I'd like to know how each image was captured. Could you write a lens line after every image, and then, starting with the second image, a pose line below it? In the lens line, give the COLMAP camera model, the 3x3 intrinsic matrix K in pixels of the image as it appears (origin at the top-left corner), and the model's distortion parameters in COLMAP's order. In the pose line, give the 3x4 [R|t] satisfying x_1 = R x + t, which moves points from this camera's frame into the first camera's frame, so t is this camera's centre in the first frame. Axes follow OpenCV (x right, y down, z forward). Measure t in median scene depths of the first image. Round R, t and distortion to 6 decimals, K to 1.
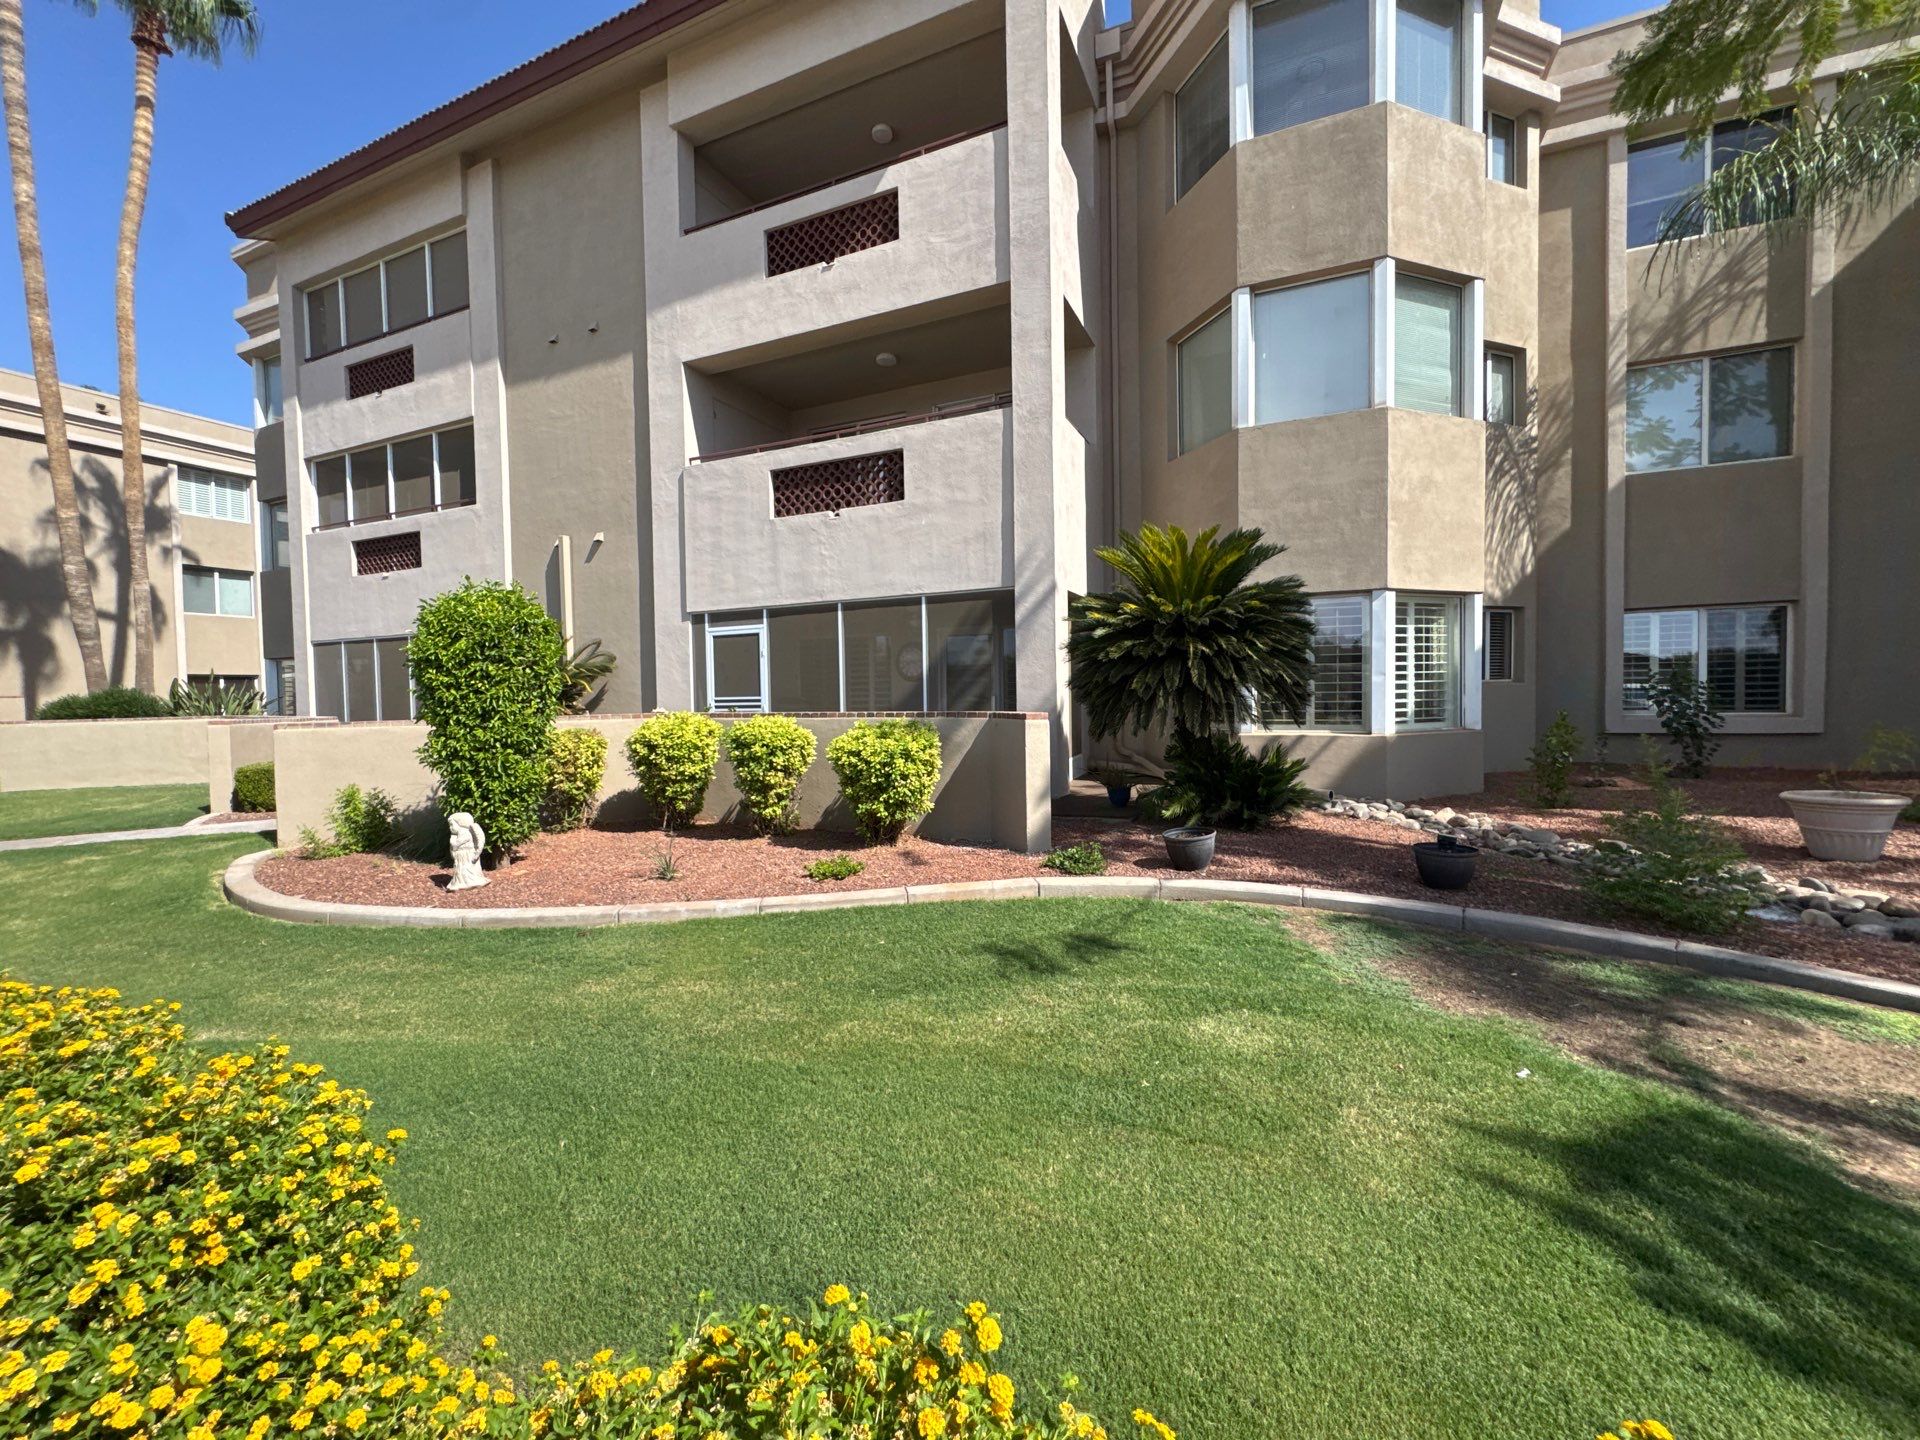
lens RADIAL K [[766.6, 0, 962.3], [0, 766.6, 719.4], [0, 0, 1]] dist [-0.004835, 0.000654]
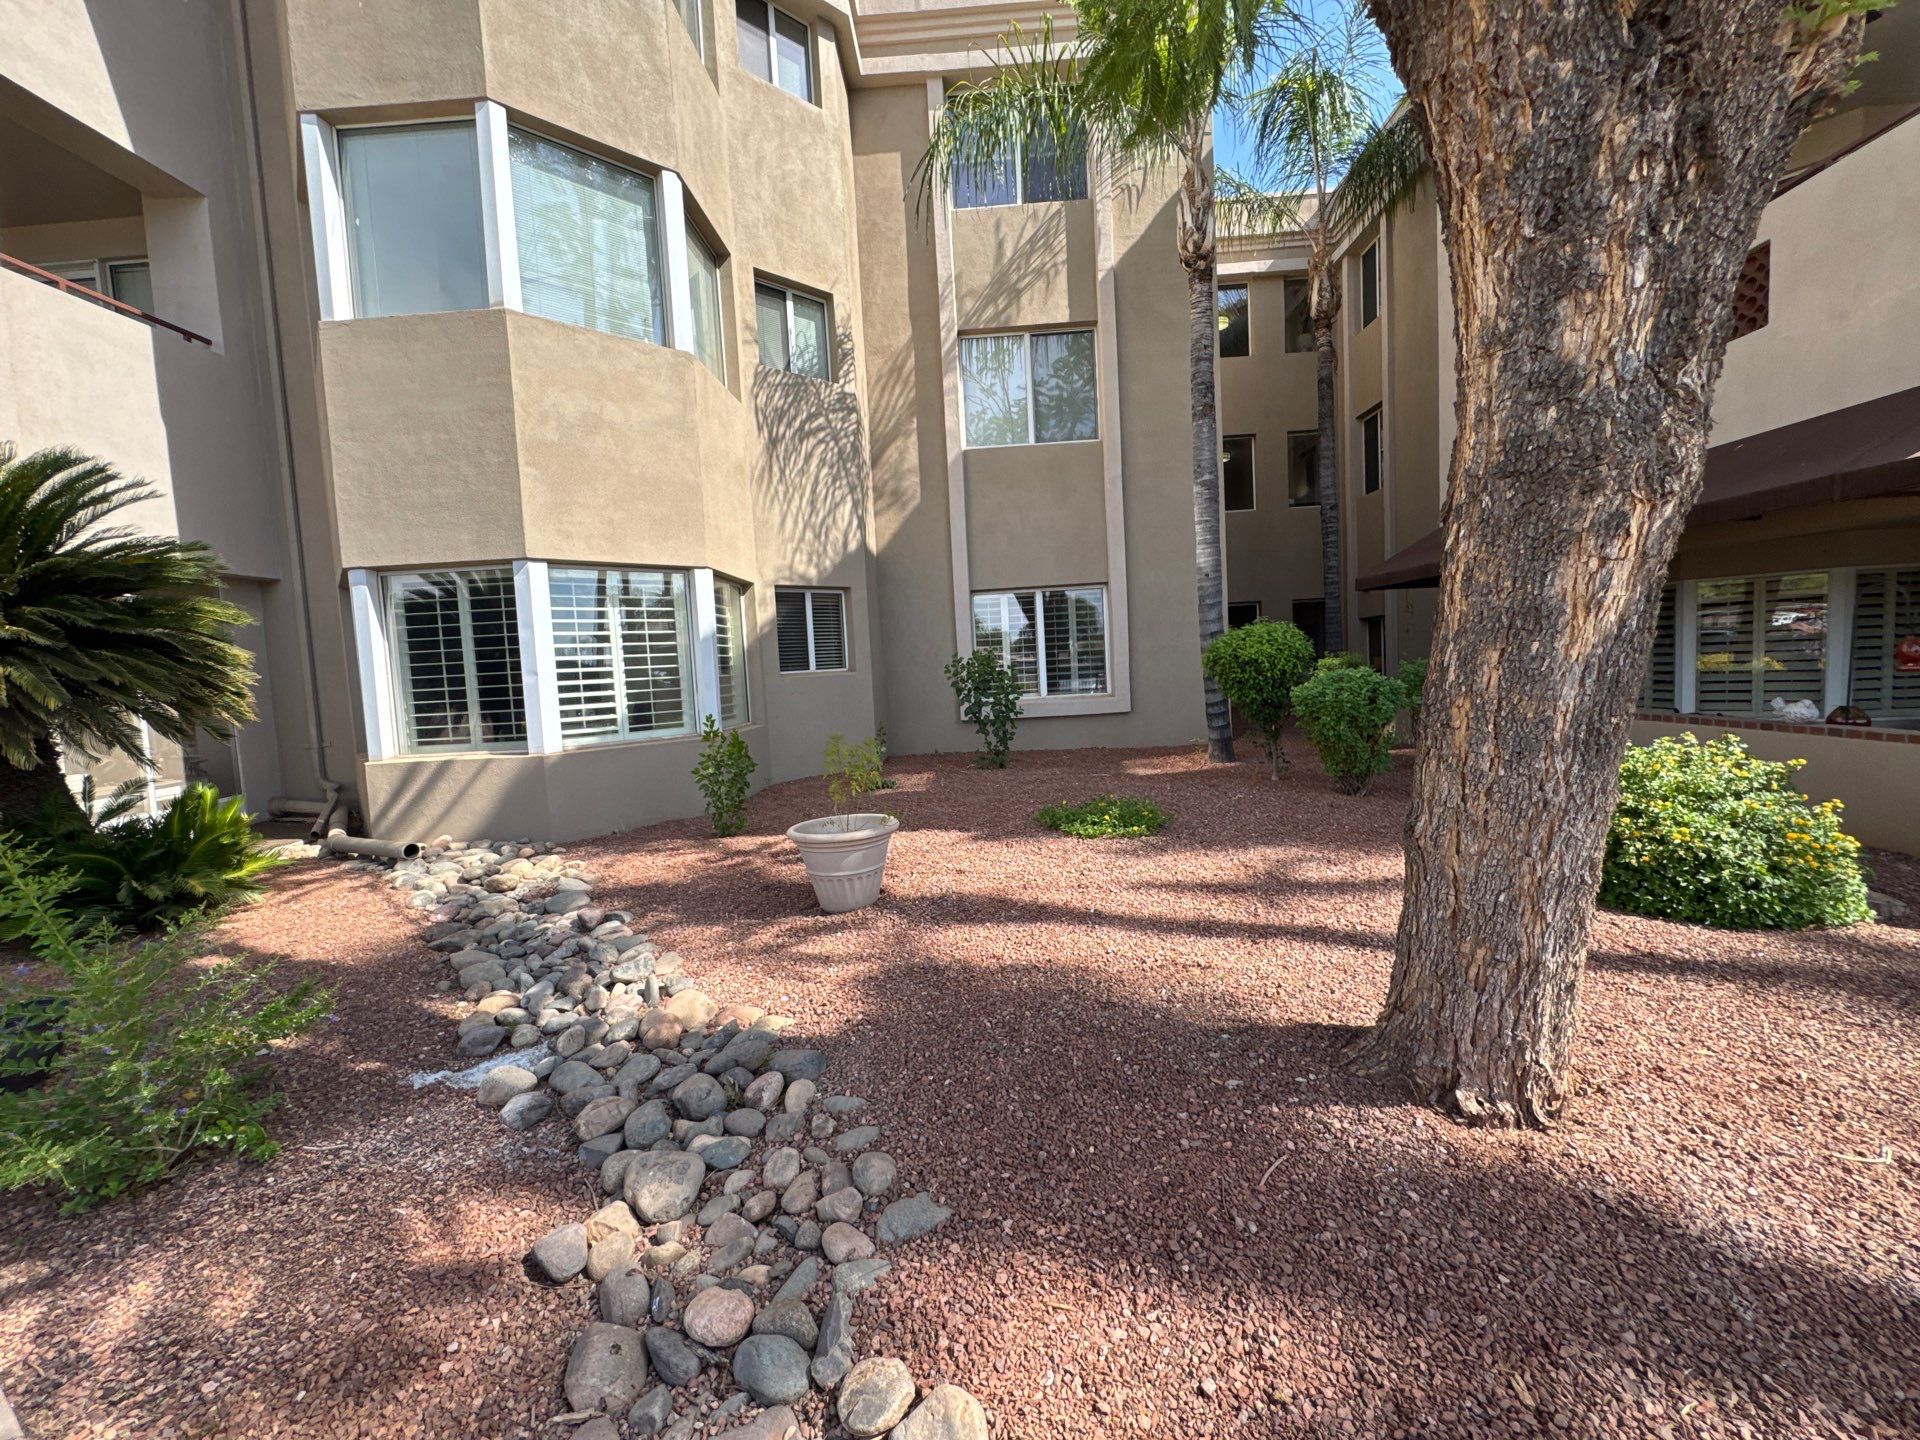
lens RADIAL K [[766.6, 0, 958.8], [0, 766.6, 720.0], [0, 0, 1]] dist [-0.004835, 0.000654]
pose [[0.926964, -0.056233, 0.370912, 0.528007], [0.048845, 0.998377, 0.029291, -0.012248], [-0.371957, -0.009035, 0.928206, 0.122357]]
